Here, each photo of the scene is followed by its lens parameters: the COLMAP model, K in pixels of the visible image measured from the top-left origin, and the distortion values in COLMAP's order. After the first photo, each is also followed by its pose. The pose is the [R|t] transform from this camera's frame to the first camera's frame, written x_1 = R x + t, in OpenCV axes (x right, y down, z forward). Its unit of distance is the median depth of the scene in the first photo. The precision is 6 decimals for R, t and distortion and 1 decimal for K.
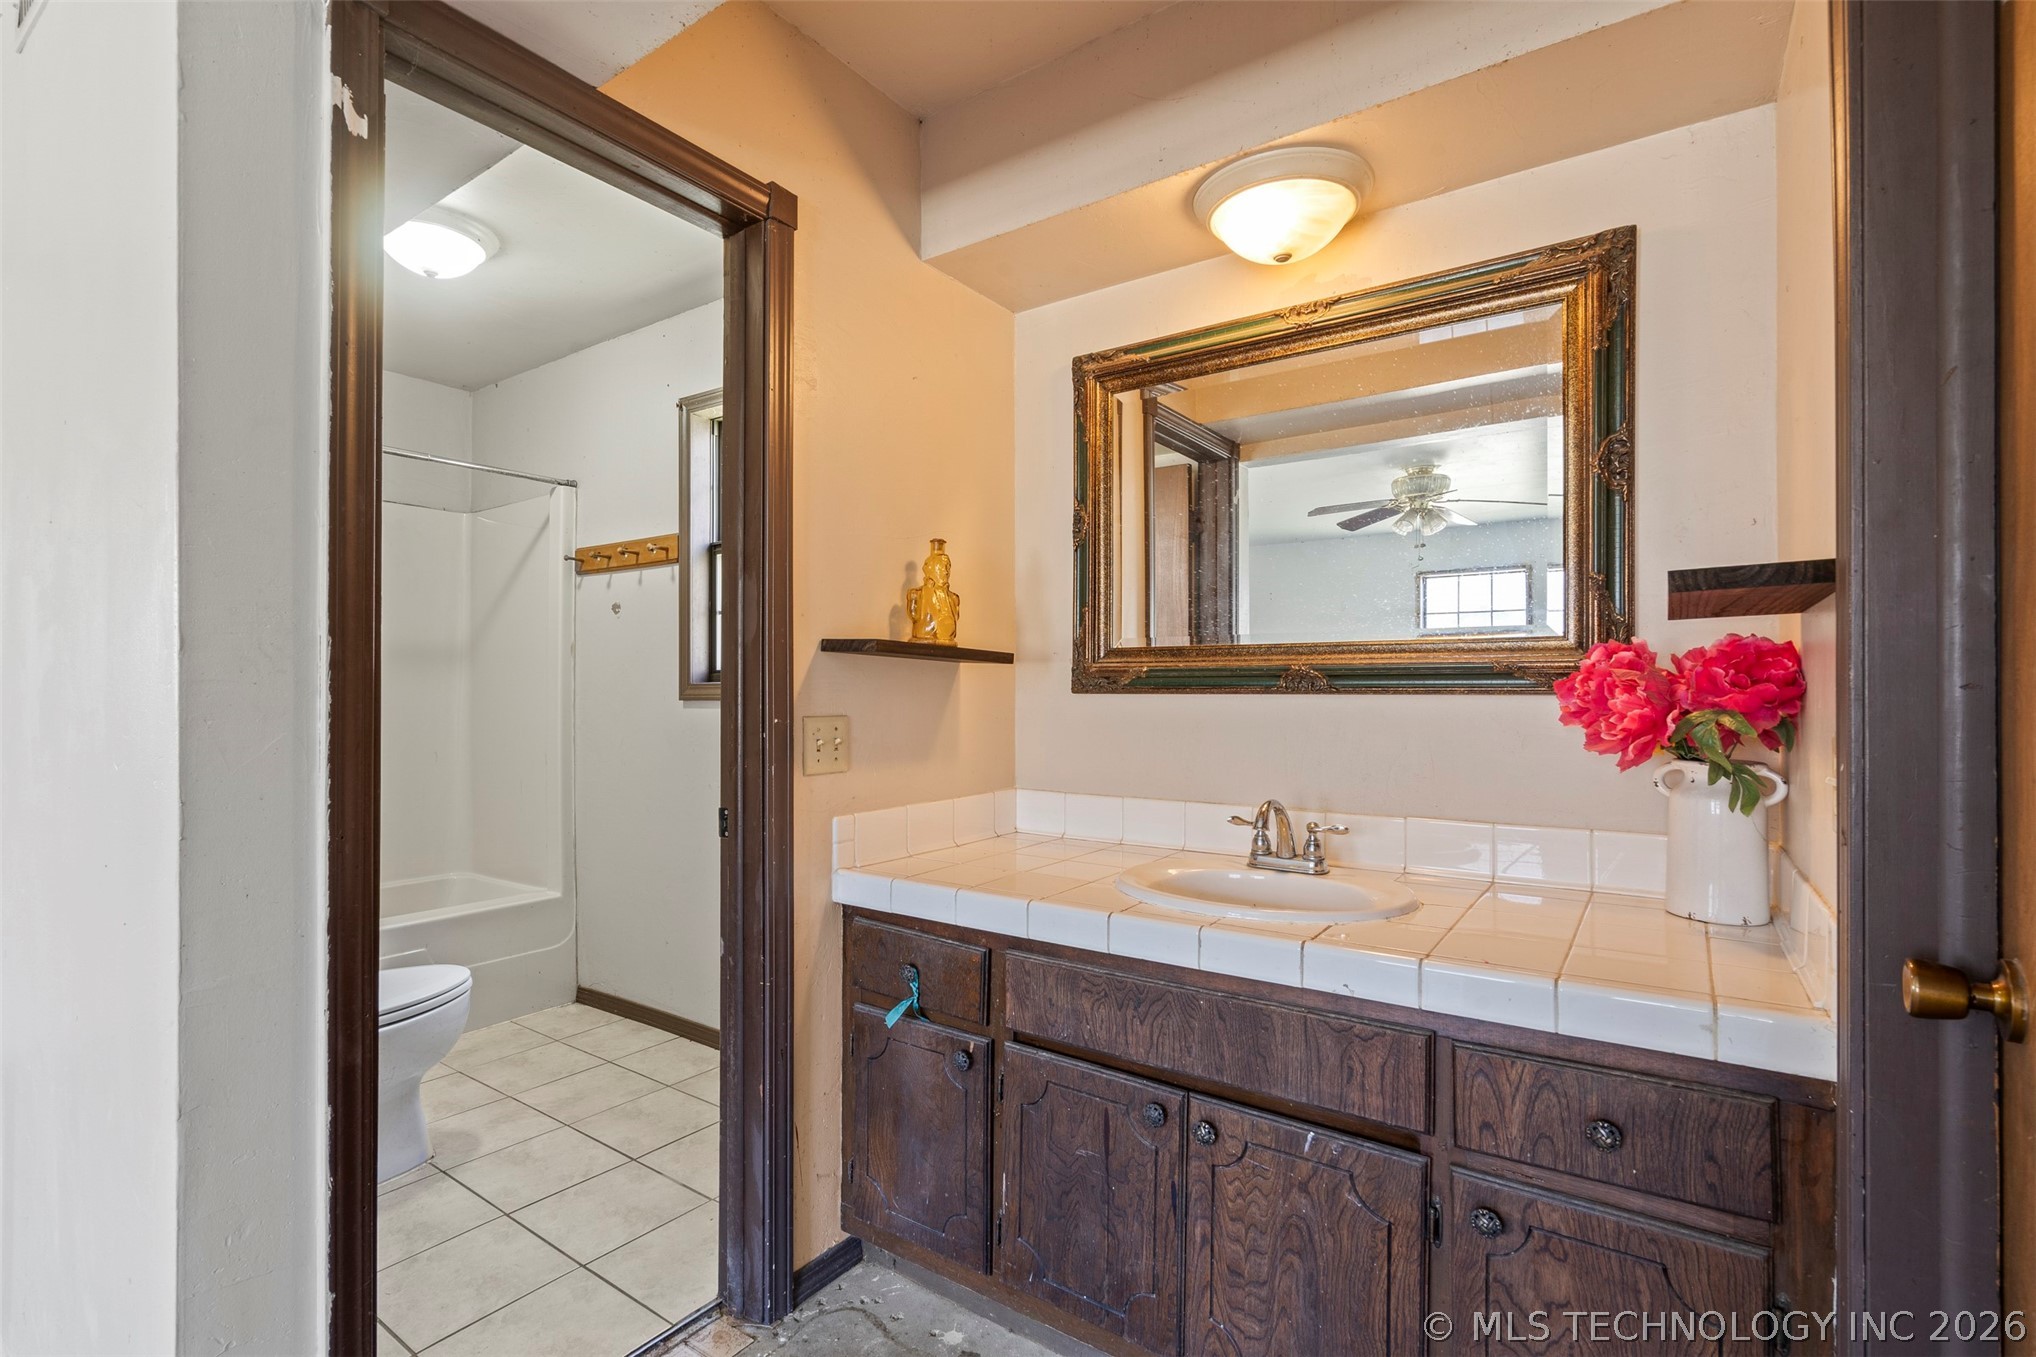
lens RADIAL K [[940.8, 0, 1024.9], [0, 940.8, 680.8], [0, 0, 1]] dist [-0.005516, 0.000246]
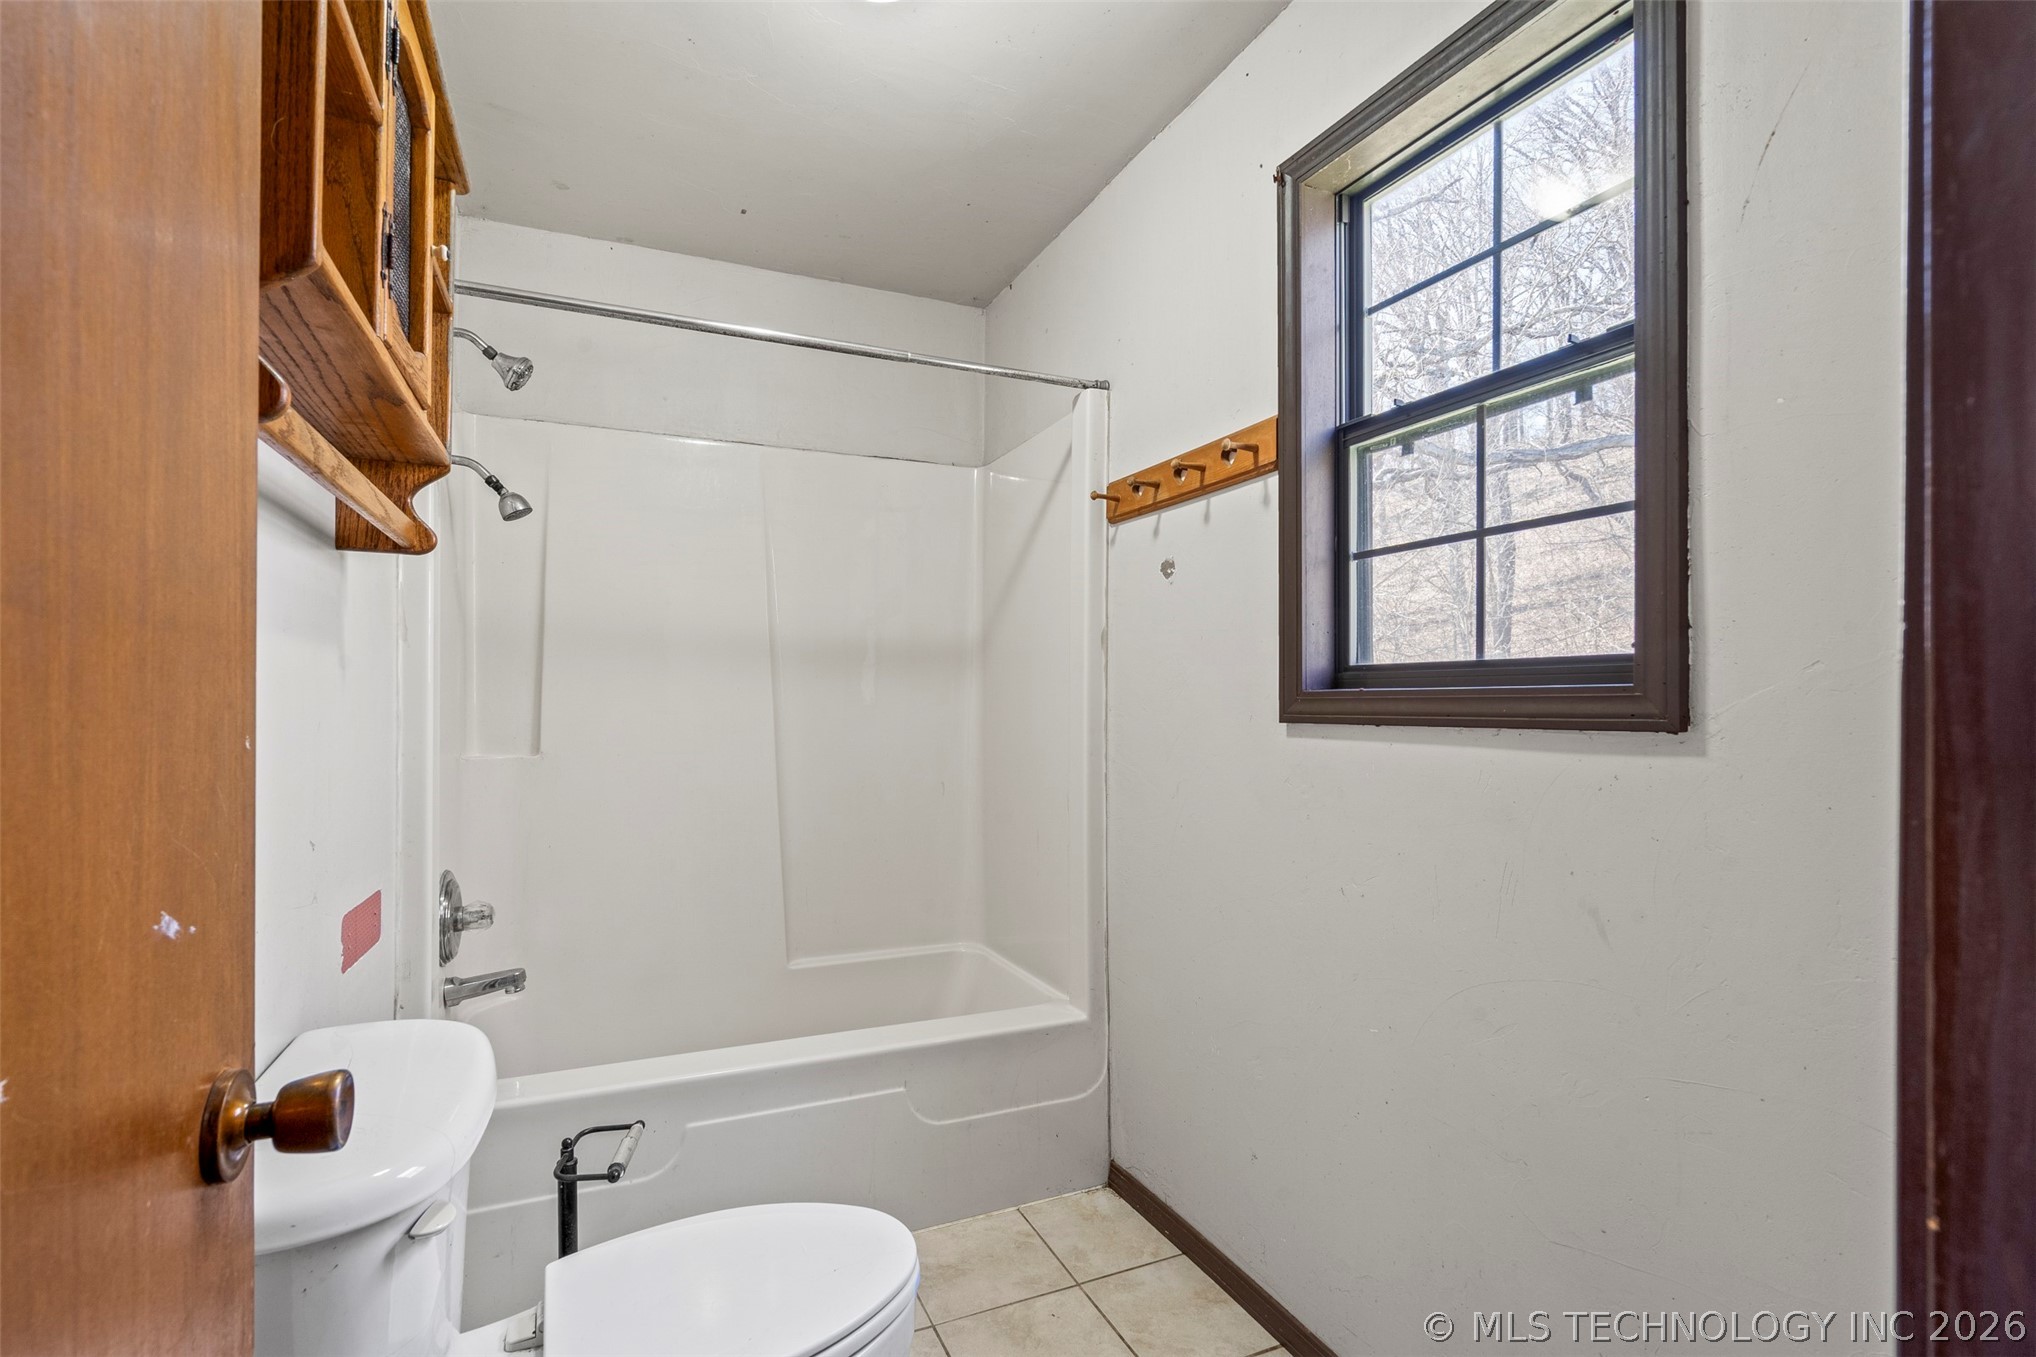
lens RADIAL K [[940.8, 0, 1021.6], [0, 940.8, 687.7], [0, 0, 1]] dist [-0.005516, 0.000246]
pose [[0.856236, -0.003662, -0.516571, -0.198143], [-0.000373, 0.999970, -0.007707, 0.004891], [0.516584, 0.006792, 0.856210, 0.422985]]
